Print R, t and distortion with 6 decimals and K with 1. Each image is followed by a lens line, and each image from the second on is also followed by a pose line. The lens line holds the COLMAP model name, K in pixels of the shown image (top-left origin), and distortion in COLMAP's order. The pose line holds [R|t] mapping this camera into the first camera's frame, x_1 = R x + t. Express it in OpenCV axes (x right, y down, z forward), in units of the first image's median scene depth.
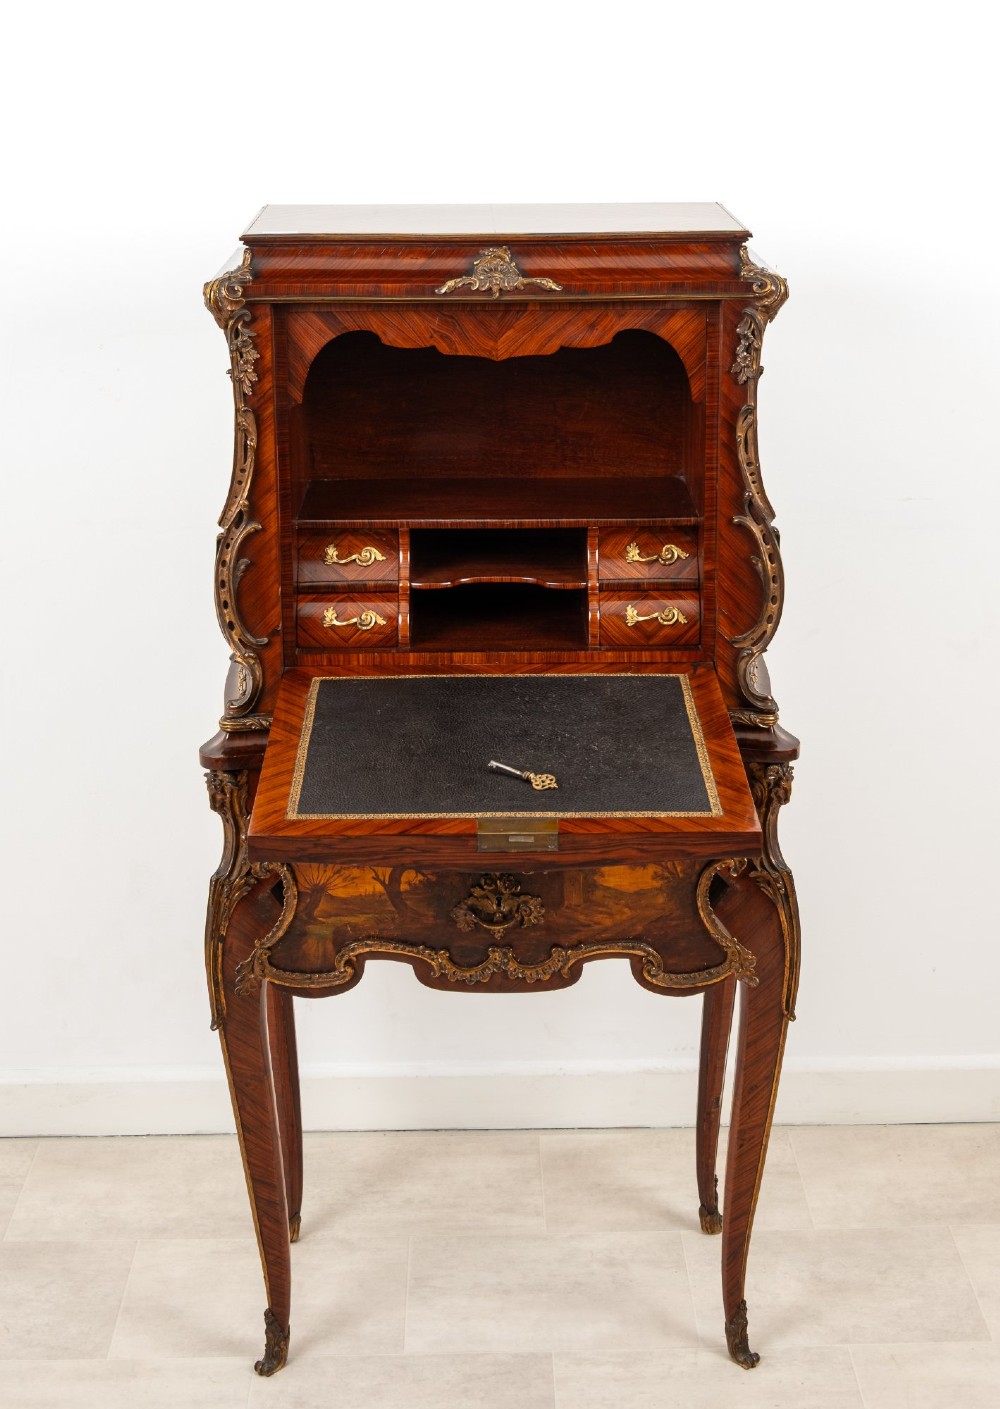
lens RADIAL K [[2353.1, 0, 519.2], [0, 2353.1, 607.3], [0, 0, 1]] dist [0.023777, 0.000000]
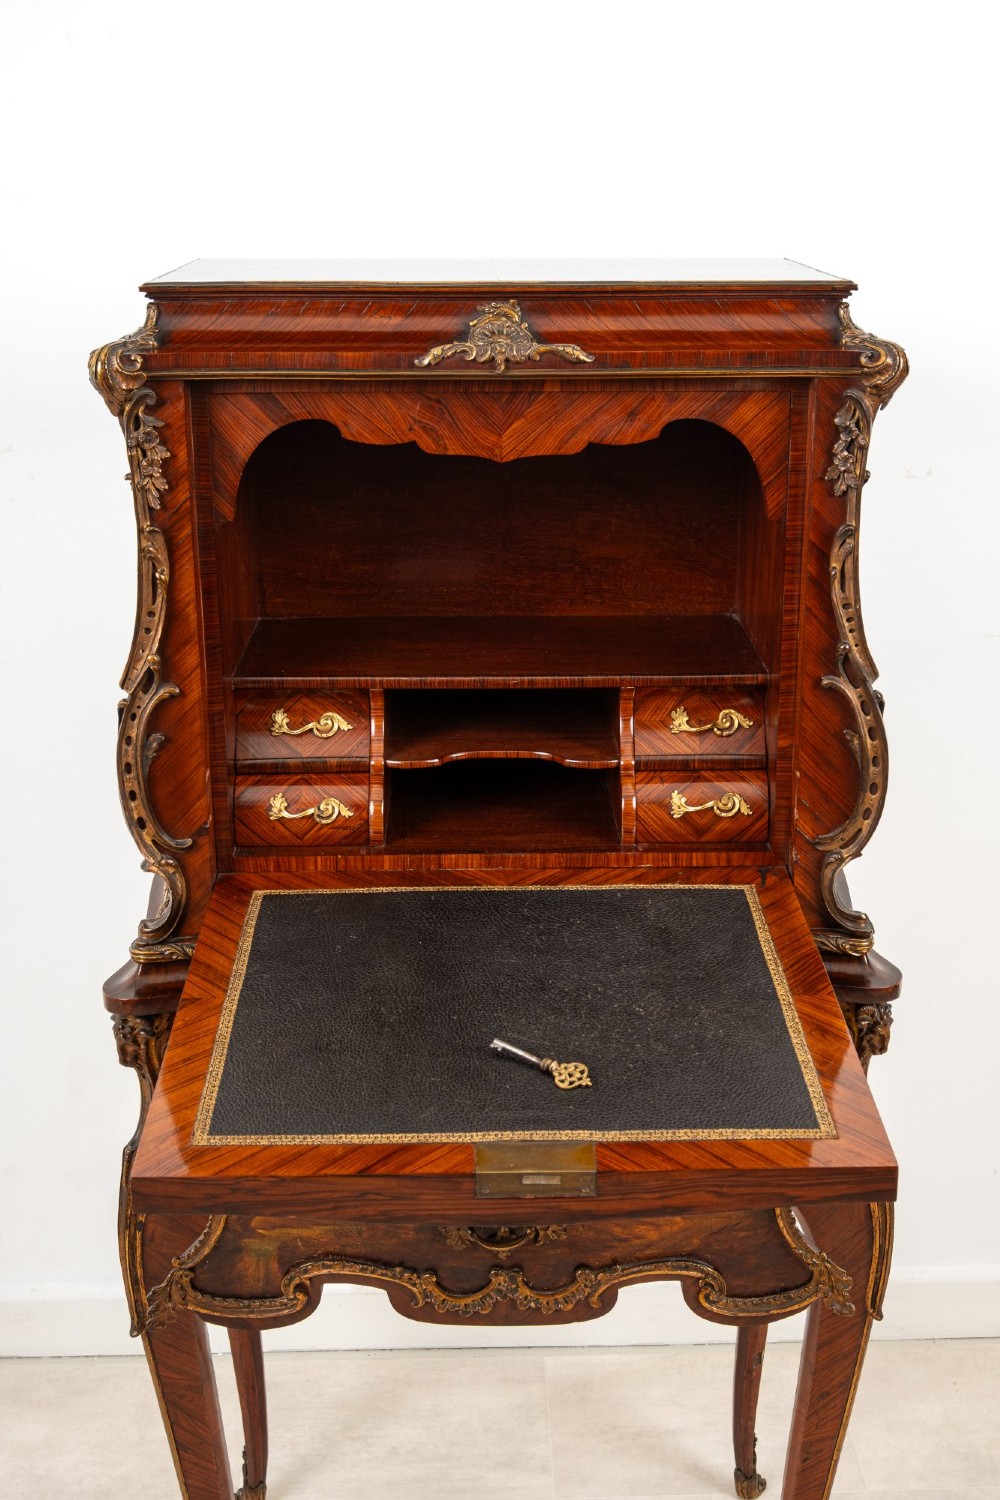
lens RADIAL K [[1872.4, 0, 532.7], [0, 1872.4, 796.3], [0, 0, 1]] dist [-0.035200, 0.000000]
pose [[0.999887, 0.000174, 0.015060, -0.008299], [-0.001130, 0.997980, 0.063515, -0.038167], [-0.015018, -0.063525, 0.997867, 0.413035]]
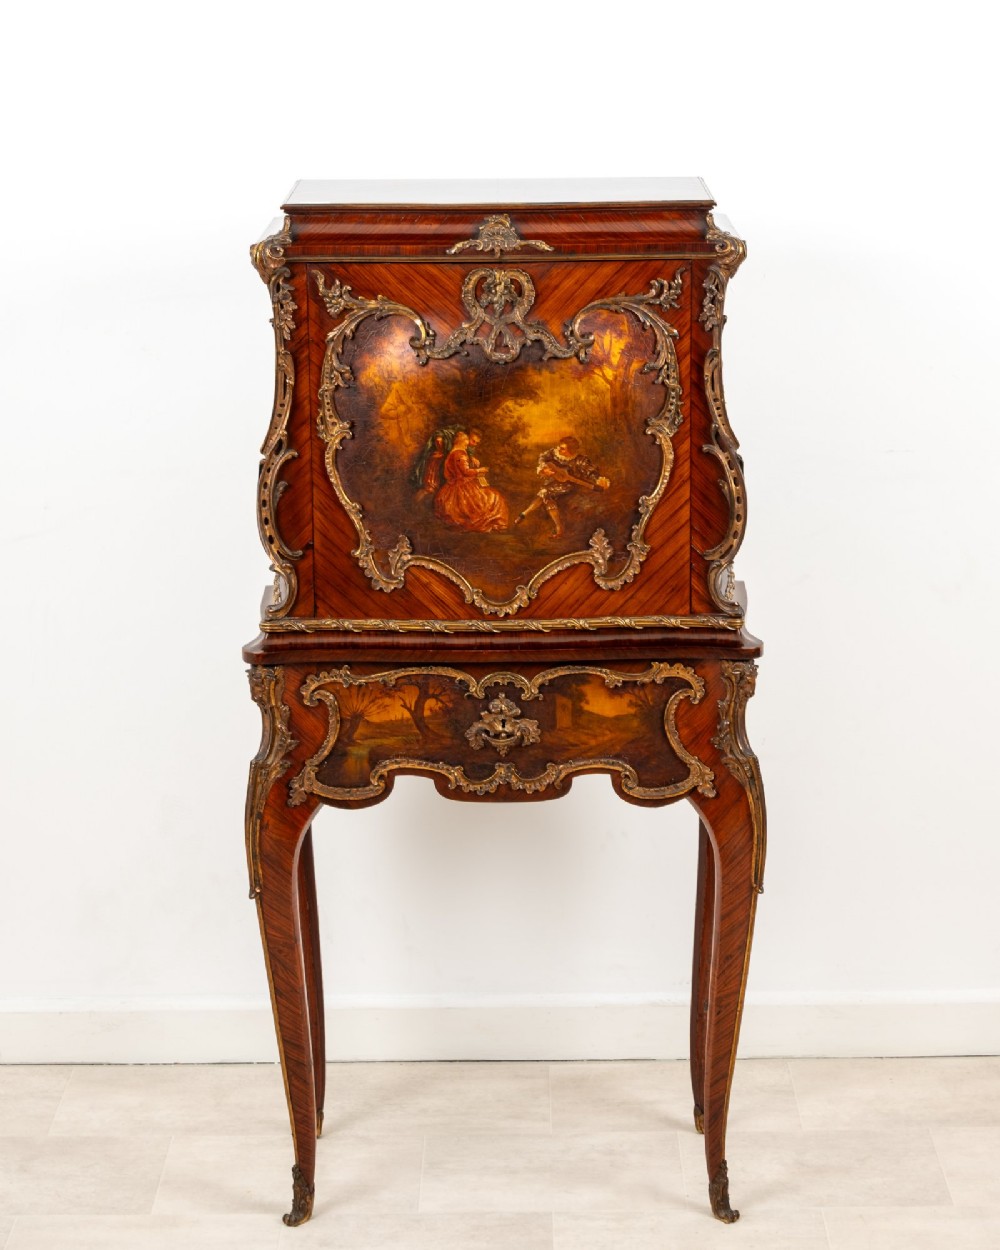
lens RADIAL K [[3214.2, 0, 510.1], [0, 3214.2, 587.2], [0, 0, 1]] dist [0.138309, 0.000000]
pose [[0.999676, 0.000862, -0.025456, 0.036194], [-0.002055, 0.998898, -0.046890, 0.105494], [0.025388, 0.046927, 0.998576, -0.582406]]
